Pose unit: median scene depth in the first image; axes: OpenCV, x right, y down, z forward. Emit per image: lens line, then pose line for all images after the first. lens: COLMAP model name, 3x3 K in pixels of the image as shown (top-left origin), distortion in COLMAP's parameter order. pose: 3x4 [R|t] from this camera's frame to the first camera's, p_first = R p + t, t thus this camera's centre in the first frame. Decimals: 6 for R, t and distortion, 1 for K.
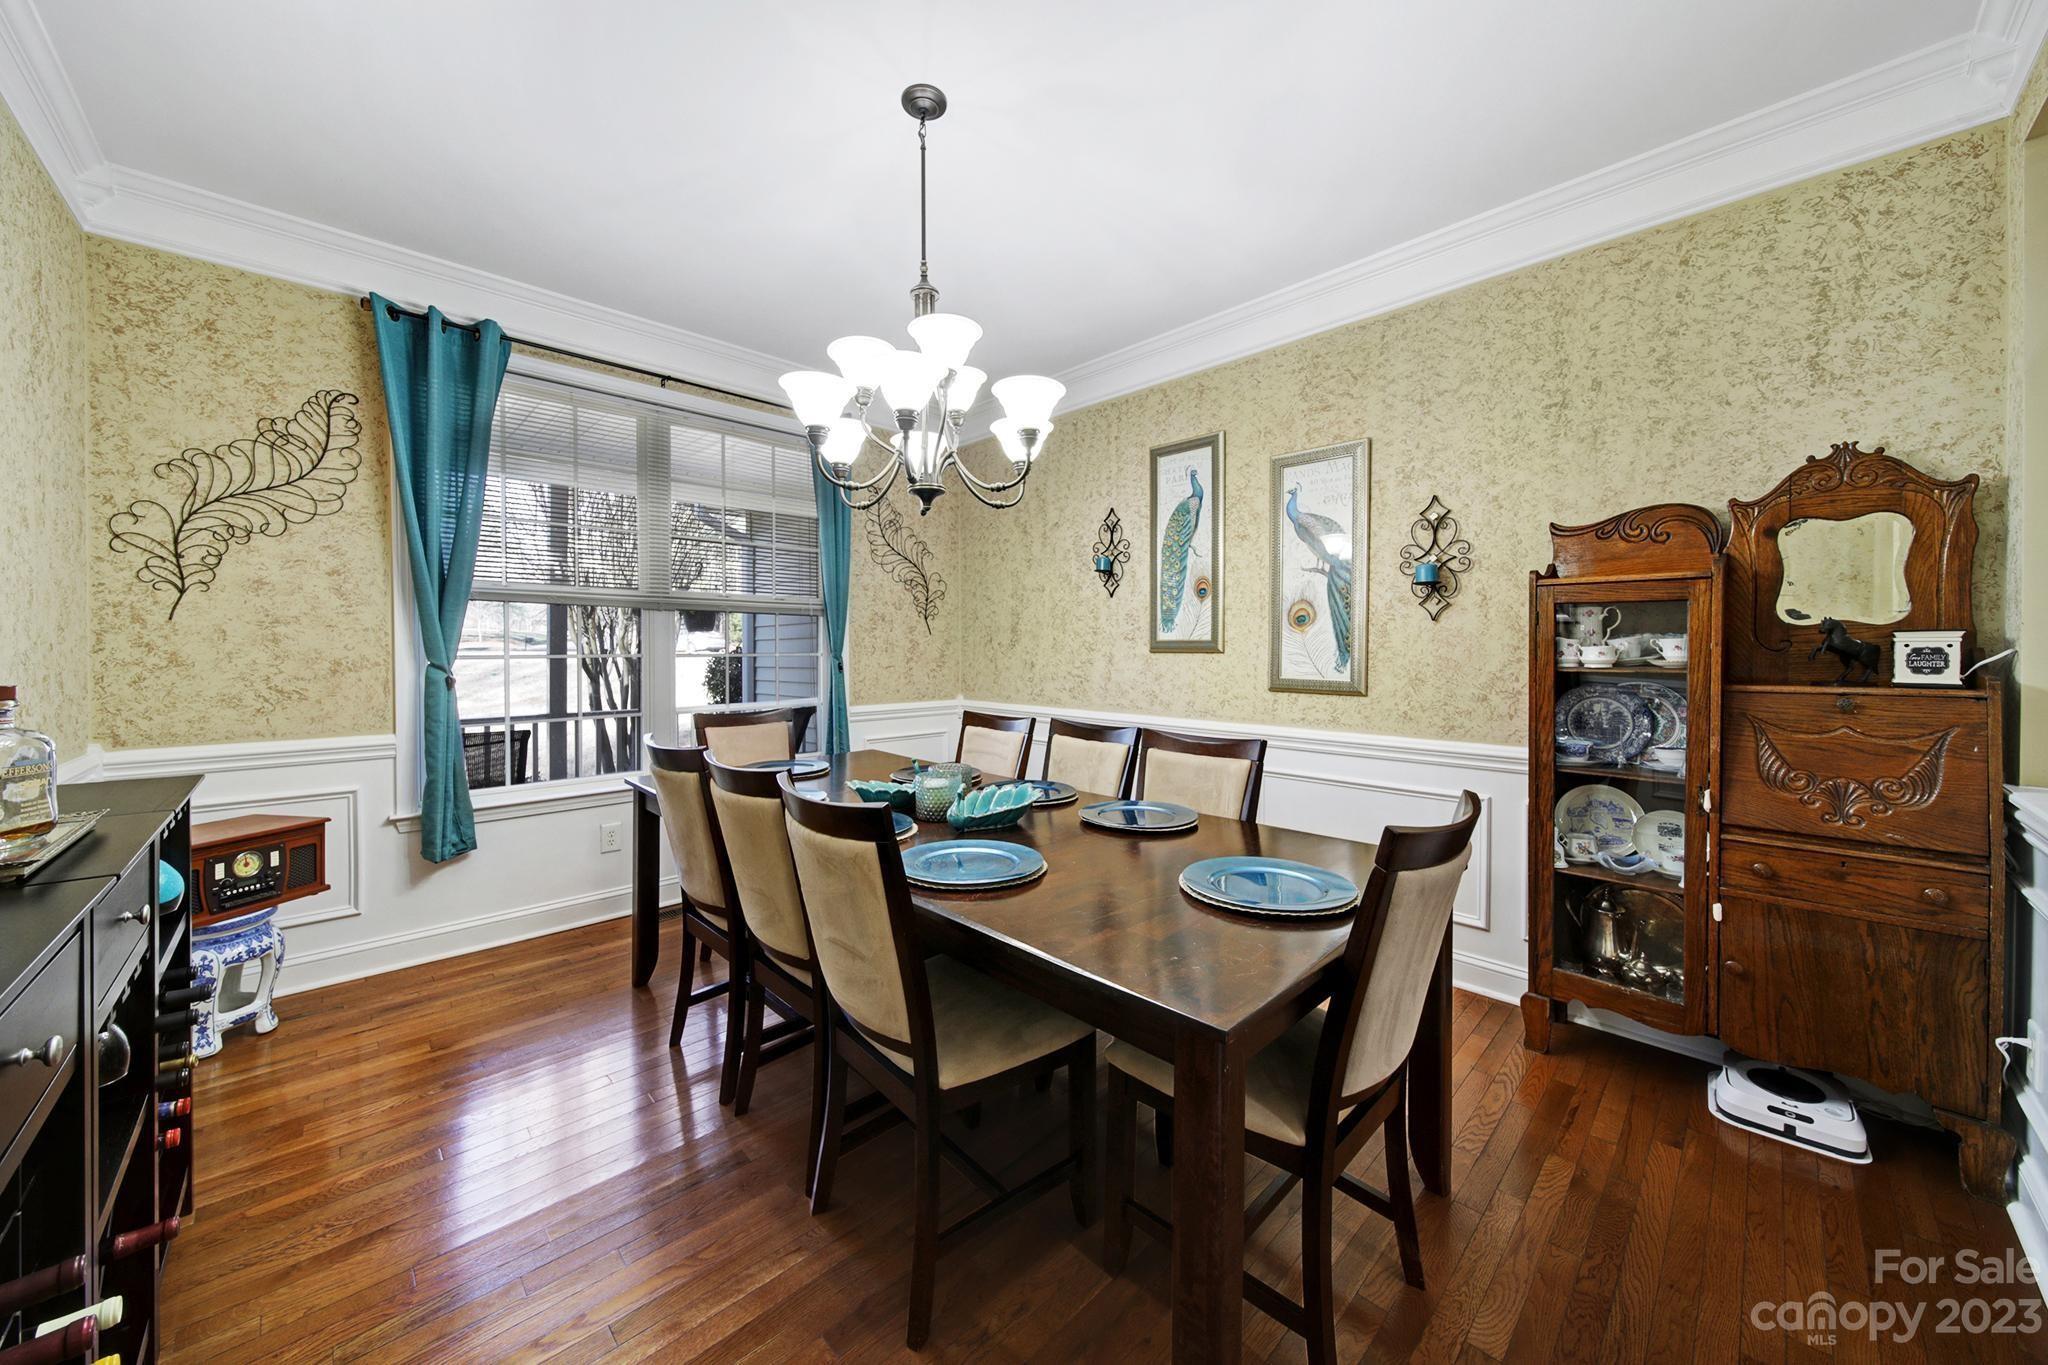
lens RADIAL K [[725.3, 0, 1016.2], [0, 725.3, 655.3], [0, 0, 1]] dist [0.002374, -0.001100]
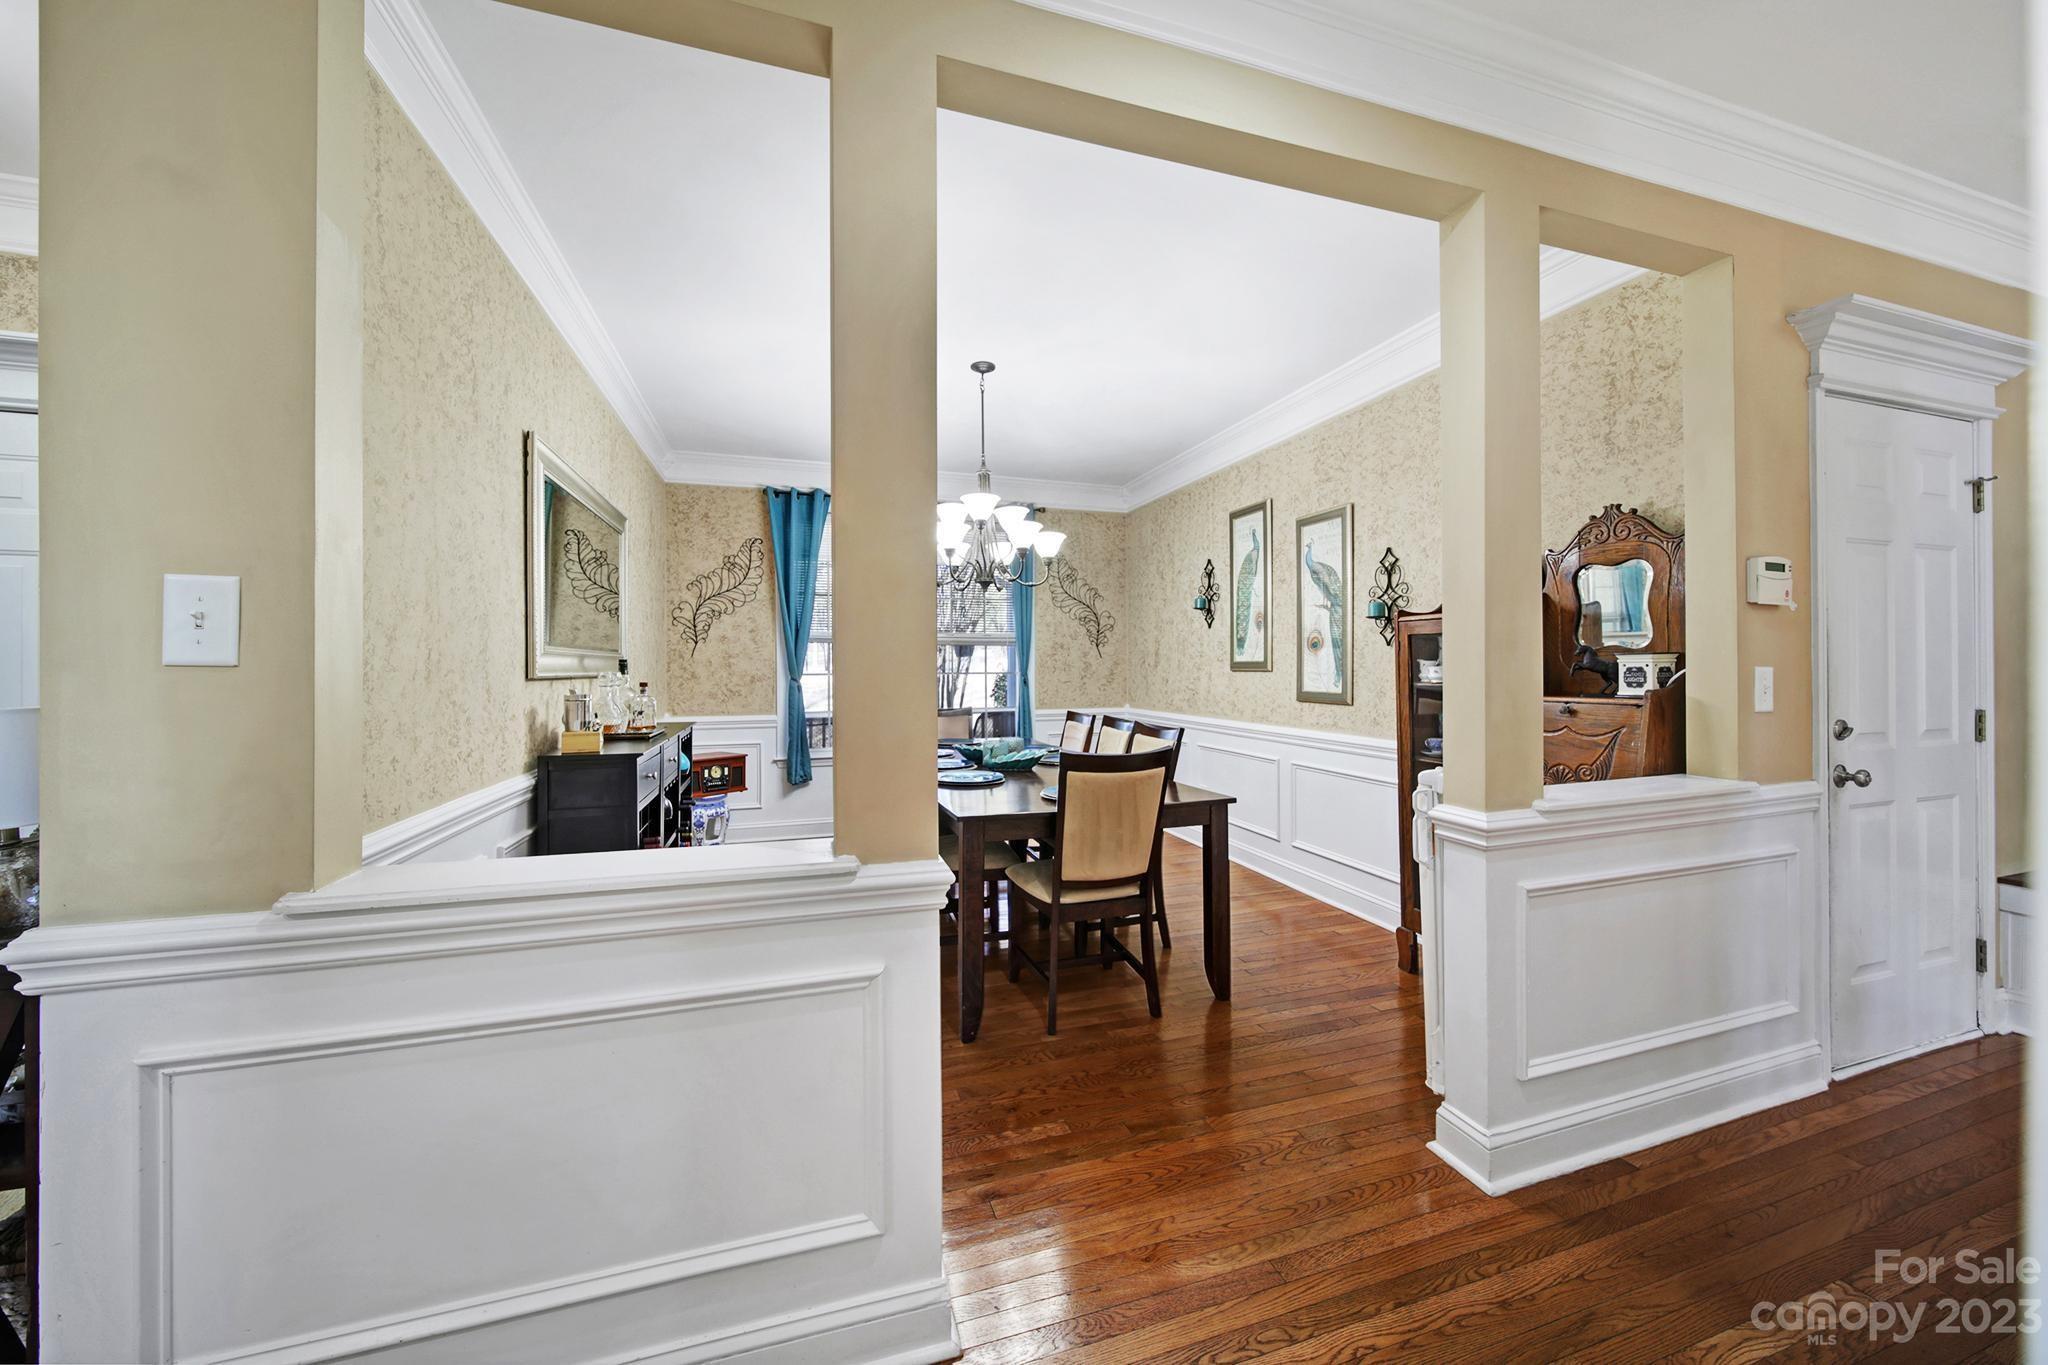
lens RADIAL K [[725.3, 0, 1021.8], [0, 725.3, 667.2], [0, 0, 1]] dist [0.002374, -0.001100]
pose [[0.897713, -0.004004, -0.440562, 0.613996], [-0.000084, 0.999957, -0.009259, 0.001331], [0.440580, 0.008349, 0.897674, -0.463872]]
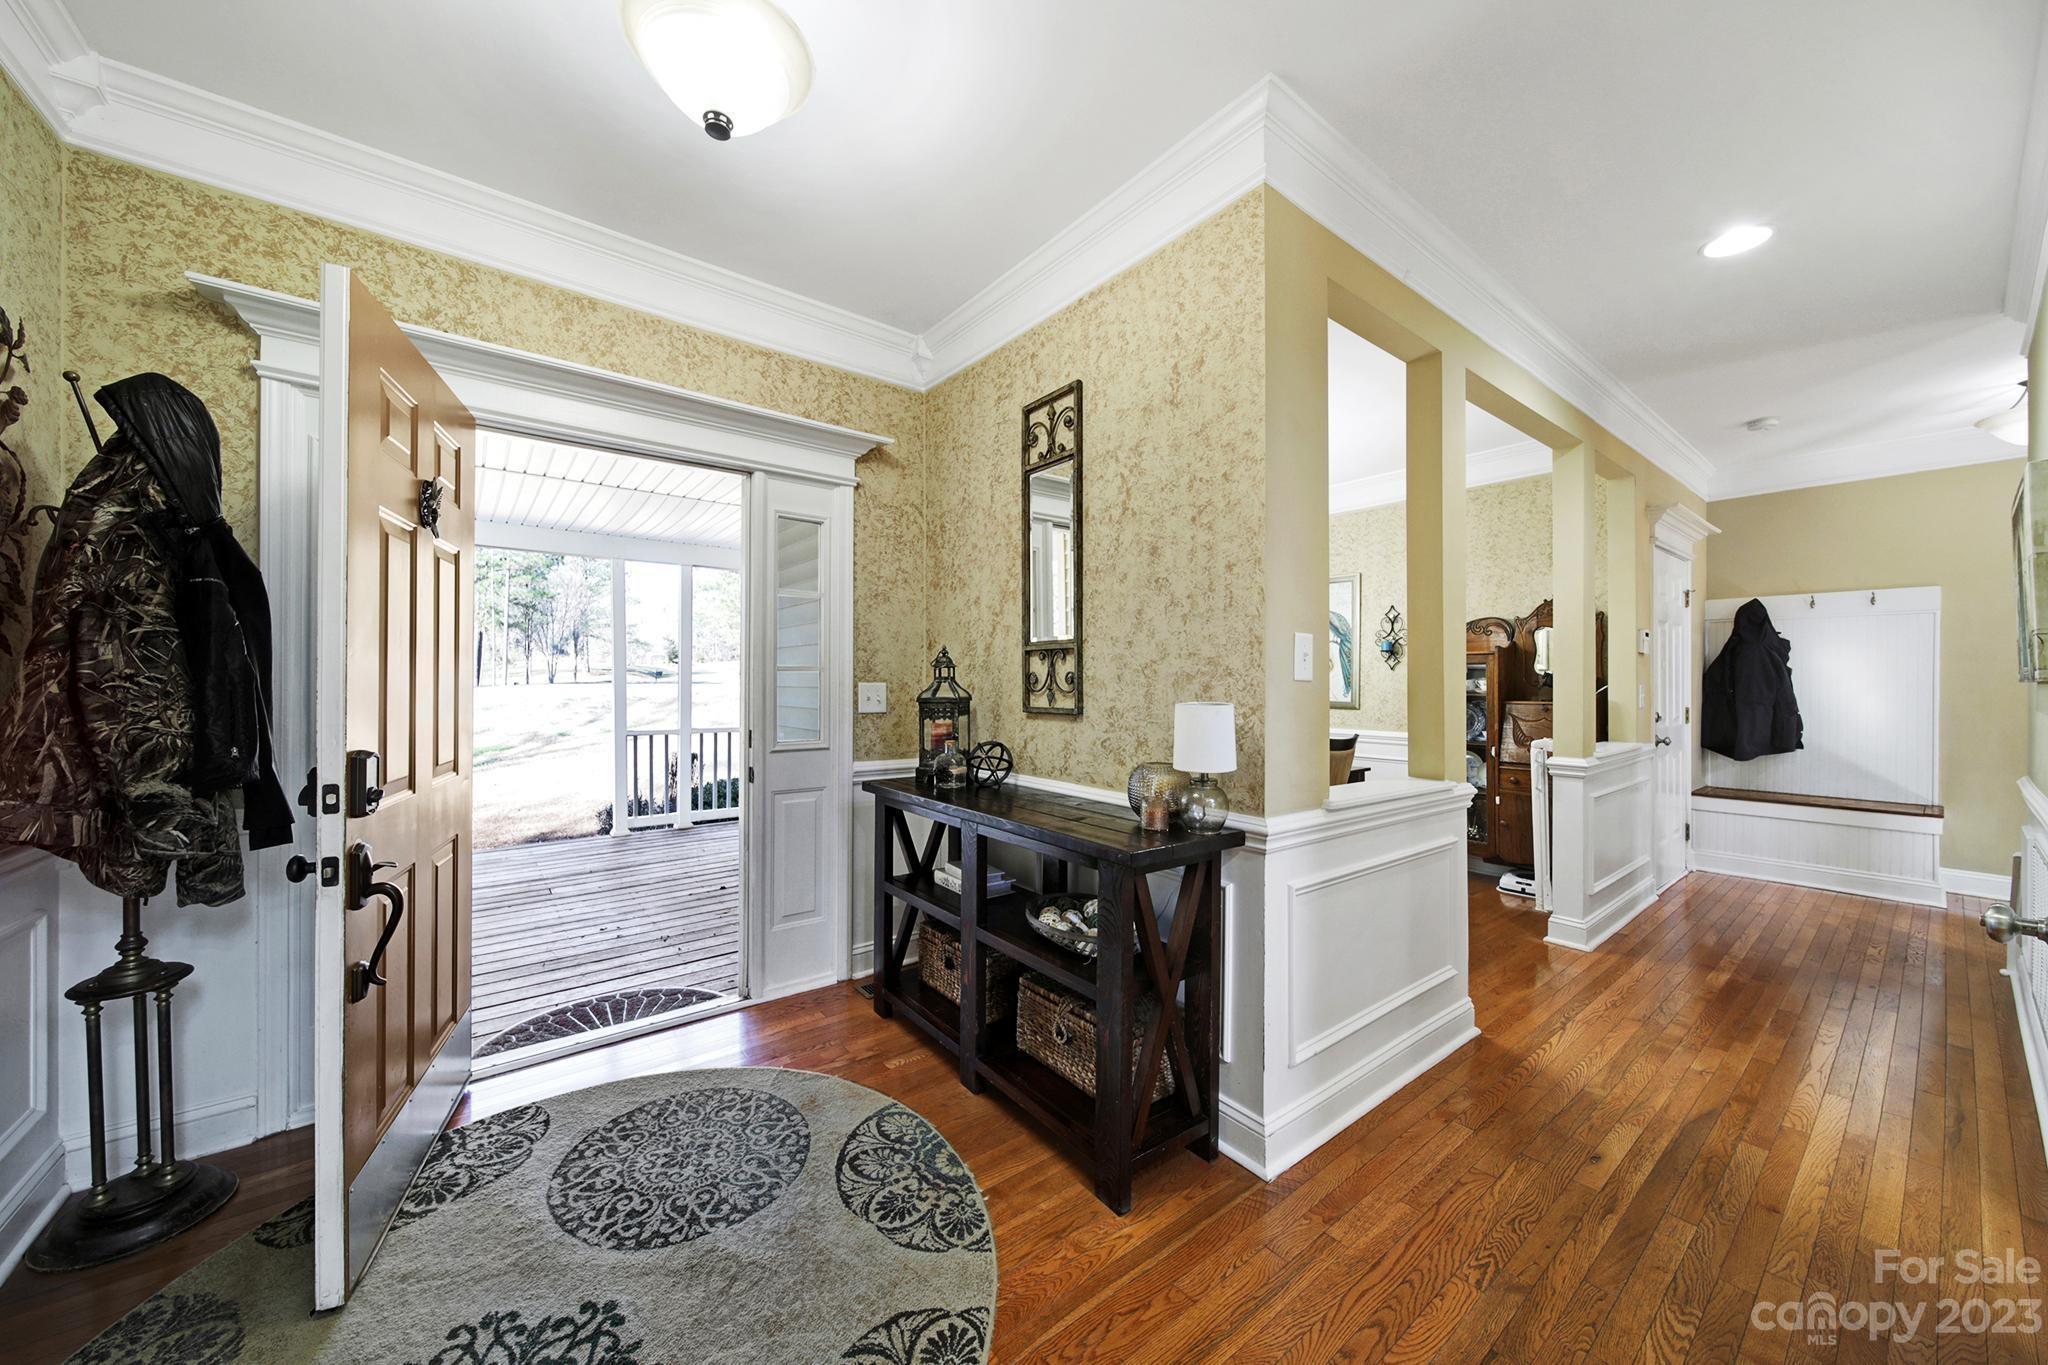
lens RADIAL K [[725.3, 0, 1020.6], [0, 725.3, 681.6], [0, 0, 1]] dist [0.002374, -0.001100]
pose [[0.994855, 0.002936, -0.101268, -0.234951], [-0.003956, 0.999943, -0.009870, 0.007105], [0.101233, 0.010220, 0.994810, -1.128609]]
